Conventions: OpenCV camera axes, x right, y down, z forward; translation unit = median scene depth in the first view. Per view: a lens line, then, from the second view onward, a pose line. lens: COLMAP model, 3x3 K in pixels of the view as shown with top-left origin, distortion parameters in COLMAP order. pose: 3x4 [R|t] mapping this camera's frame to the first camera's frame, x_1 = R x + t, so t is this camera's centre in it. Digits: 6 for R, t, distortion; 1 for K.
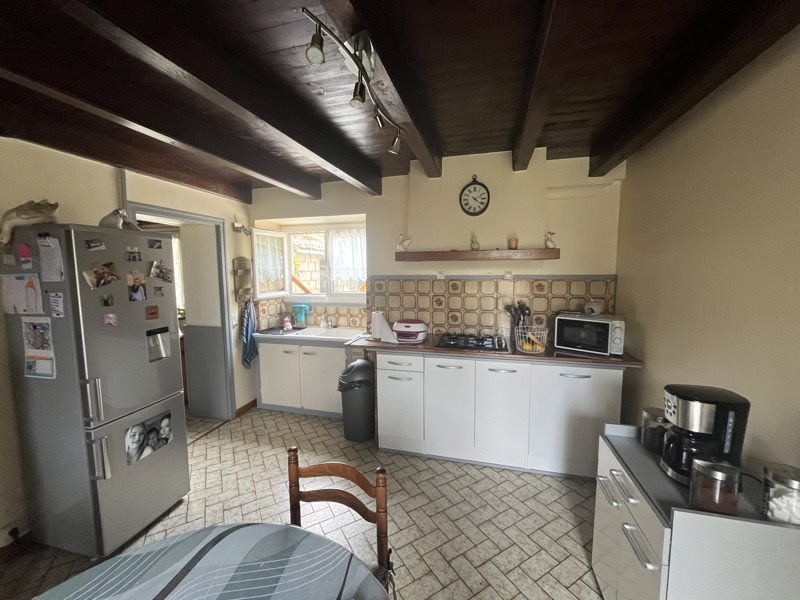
lens RADIAL K [[329.5, 0, 400.0], [0, 329.5, 300.0], [0, 0, 1]] dist [-0.002194, 0.000105]
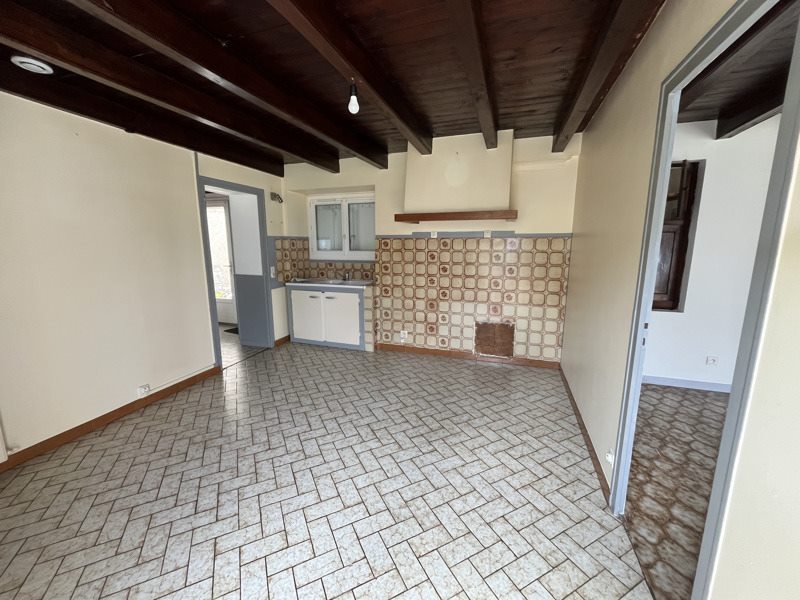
lens RADIAL K [[329.5, 0, 400.0], [0, 329.5, 300.0], [0, 0, 1]] dist [-0.002194, 0.000105]
pose [[0.997665, 0.015892, -0.066416, 0.083971], [-0.010580, 0.996773, 0.079574, 0.074602], [0.067466, -0.078685, 0.994614, -0.270761]]
